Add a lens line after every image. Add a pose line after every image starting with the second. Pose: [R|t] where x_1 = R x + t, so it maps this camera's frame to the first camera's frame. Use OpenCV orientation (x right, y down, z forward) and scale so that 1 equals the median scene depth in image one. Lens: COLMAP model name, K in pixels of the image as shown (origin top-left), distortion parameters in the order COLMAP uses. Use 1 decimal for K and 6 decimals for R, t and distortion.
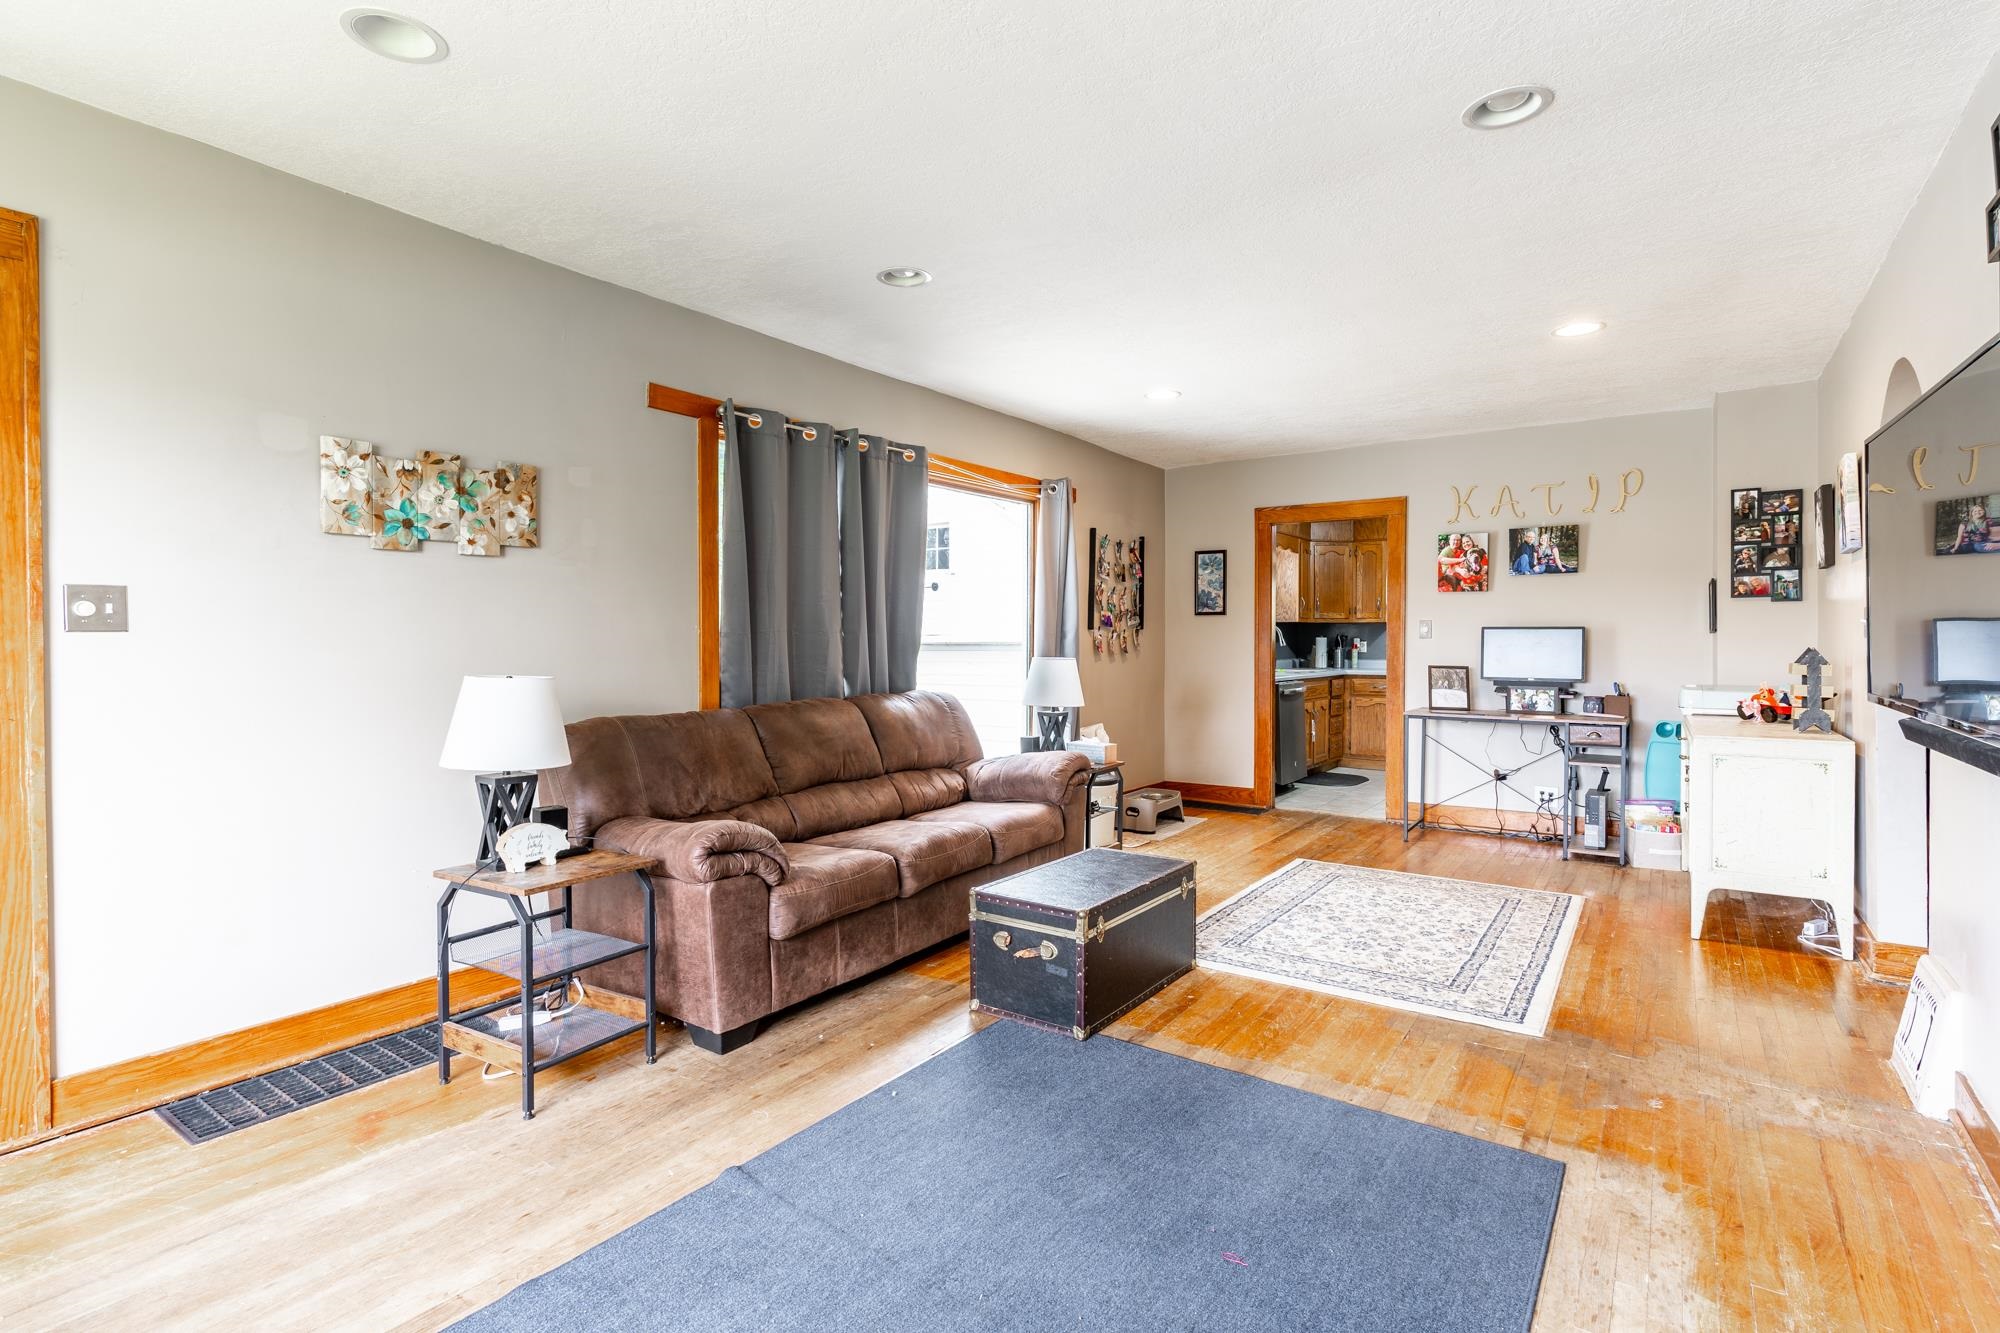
lens RADIAL K [[969.5, 0, 991.5], [0, 969.5, 650.5], [0, 0, 1]] dist [0.000680, 0.000126]
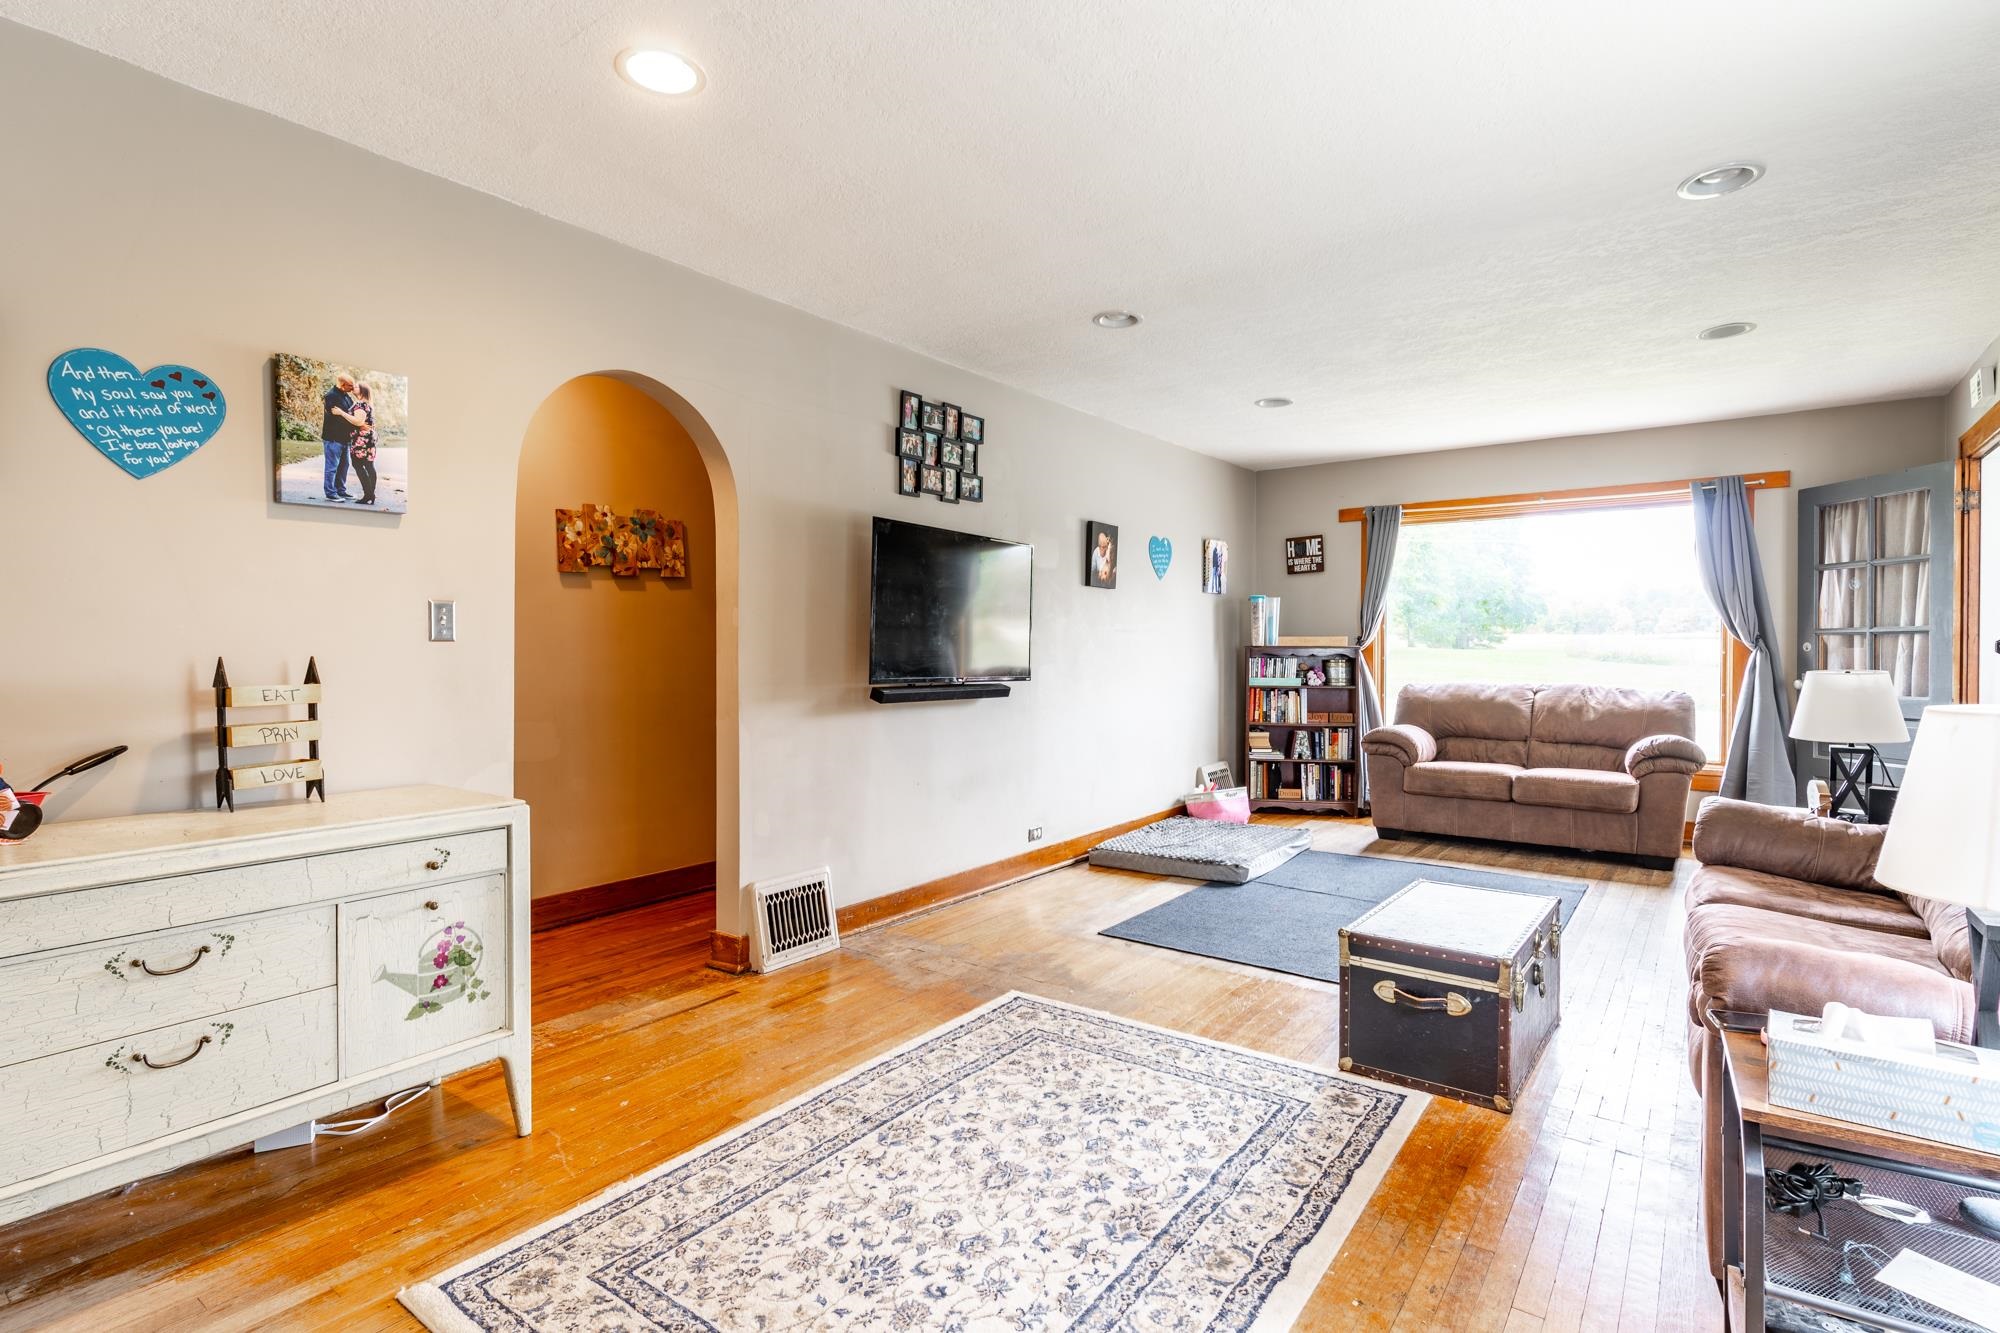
lens RADIAL K [[969.5, 0, 993.8], [0, 969.5, 657.5], [0, 0, 1]] dist [0.000680, 0.000126]
pose [[-0.999610, -0.000491, 0.027931, 0.332622], [0.000073, 0.999796, 0.020186, -0.010046], [-0.027935, 0.020180, -0.999406, 1.272091]]
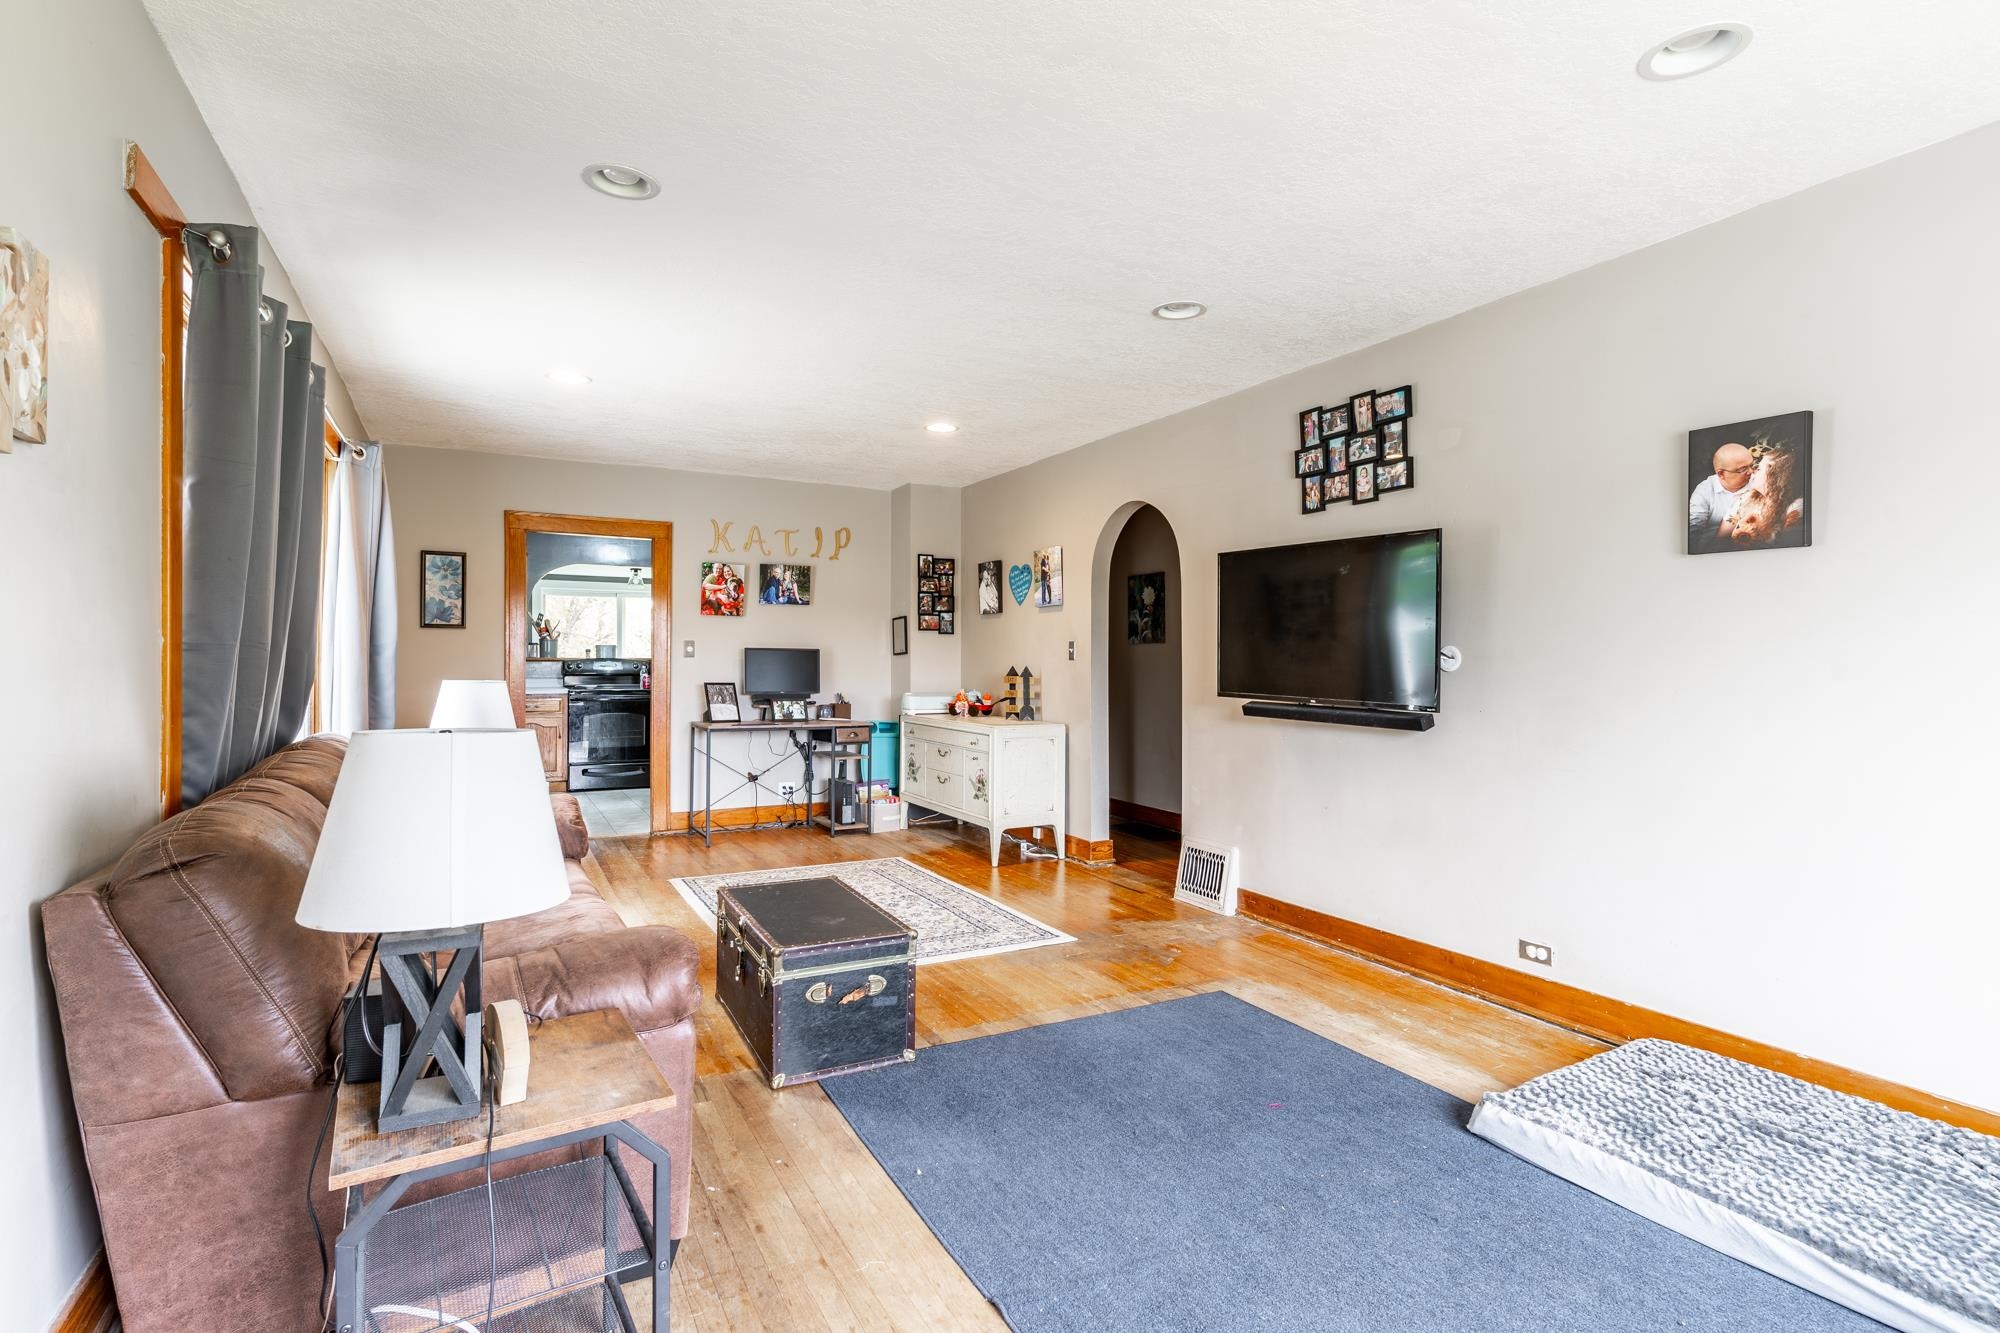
lens RADIAL K [[969.5, 0, 982.7], [0, 969.5, 664.5], [0, 0, 1]] dist [0.000680, 0.000126]
pose [[0.445722, -0.000709, 0.895171, -0.459742], [0.003415, 0.999994, -0.000908, -0.003315], [-0.895165, 0.003461, 0.445721, 0.291700]]
